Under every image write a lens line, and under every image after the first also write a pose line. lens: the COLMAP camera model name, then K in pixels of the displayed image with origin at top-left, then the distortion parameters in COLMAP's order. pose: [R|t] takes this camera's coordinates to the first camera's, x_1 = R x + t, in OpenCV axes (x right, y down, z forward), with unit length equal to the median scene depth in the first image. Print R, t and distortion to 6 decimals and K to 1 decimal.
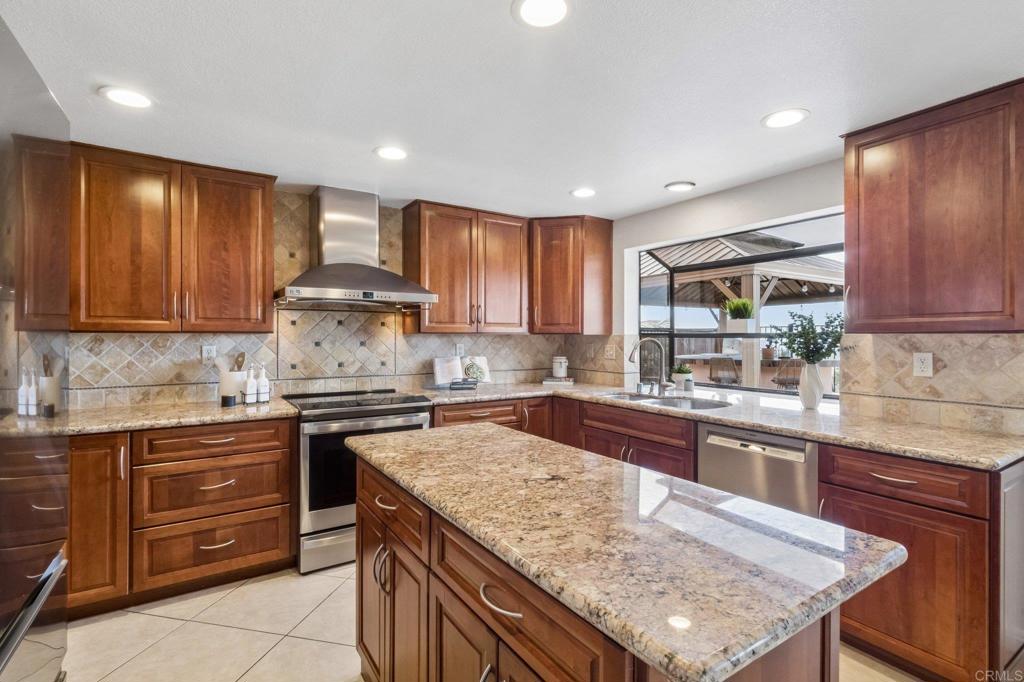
lens RADIAL K [[481.8, 0, 500.1], [0, 481.8, 336.6], [0, 0, 1]] dist [0.000245, -0.000124]
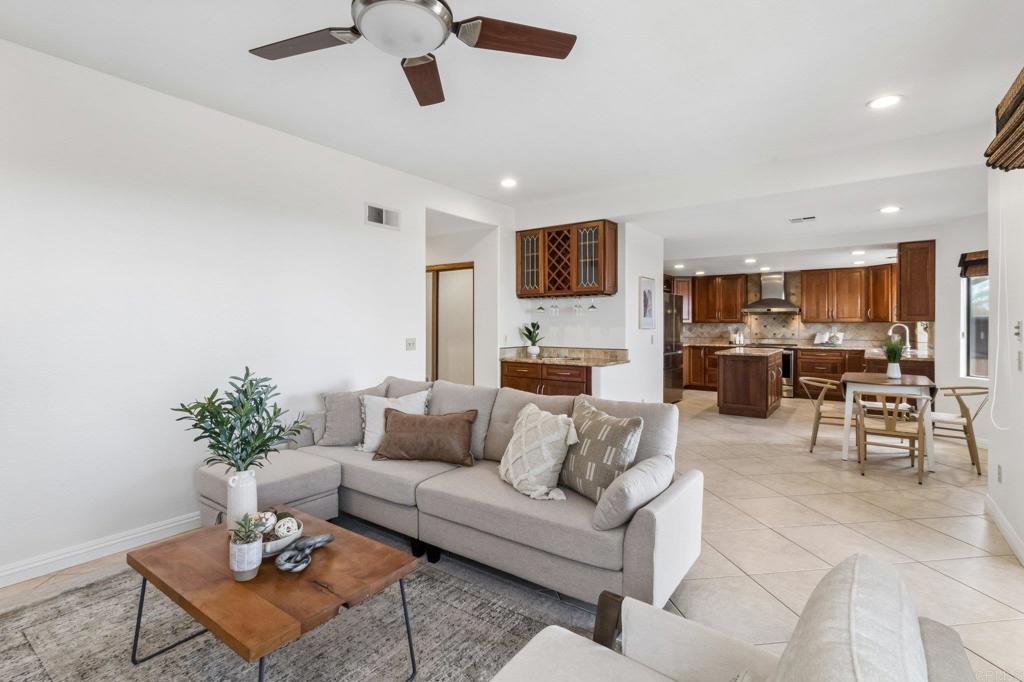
lens RADIAL K [[488.5, 0, 508.3], [0, 488.5, 329.3], [0, 0, 1]] dist [0.003479, -0.000418]
pose [[0.368209, 0.007219, -0.929715, 1.670531], [-0.001064, 0.999972, 0.007343, 0.012765], [0.929742, -0.001714, 0.368207, -1.399193]]
